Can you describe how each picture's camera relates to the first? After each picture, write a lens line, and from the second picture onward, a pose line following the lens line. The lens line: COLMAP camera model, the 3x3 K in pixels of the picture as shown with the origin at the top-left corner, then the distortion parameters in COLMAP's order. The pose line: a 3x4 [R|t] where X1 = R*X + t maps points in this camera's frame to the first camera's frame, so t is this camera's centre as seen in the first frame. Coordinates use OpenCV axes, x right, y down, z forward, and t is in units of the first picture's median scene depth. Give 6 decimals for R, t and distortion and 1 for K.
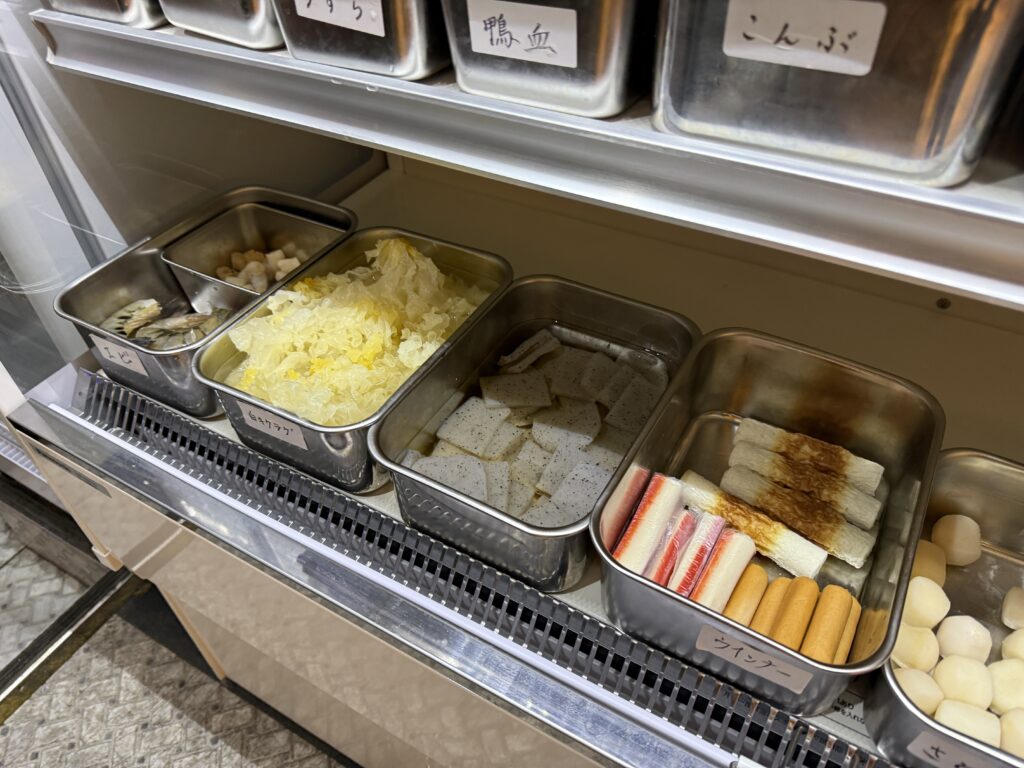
lens RADIAL K [[725.9, 0, 516.9], [0, 725.9, 390.8], [0, 0, 1]] dist [-0.011365, 0.001822]
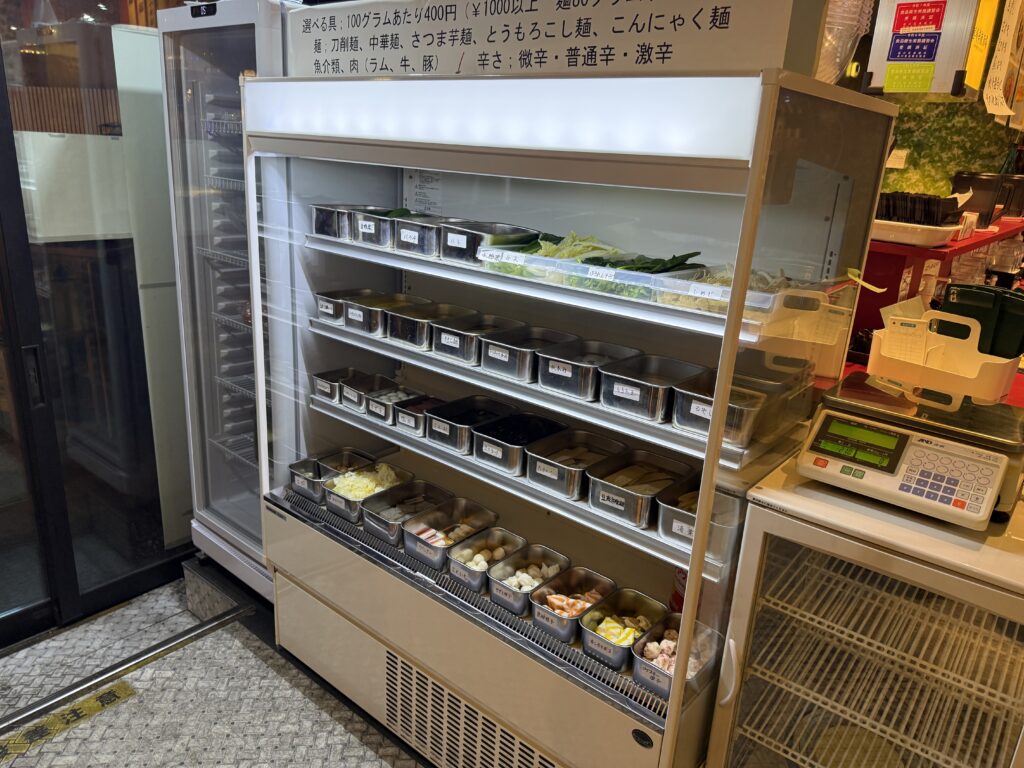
lens RADIAL K [[725.9, 0, 514.8], [0, 725.9, 383.6], [0, 0, 1]] dist [-0.011365, 0.001822]
pose [[0.981646, 0.136400, -0.133287, 0.870098], [-0.181514, 0.882649, -0.433570, 0.859190], [0.058506, 0.449806, 0.891208, -2.284469]]
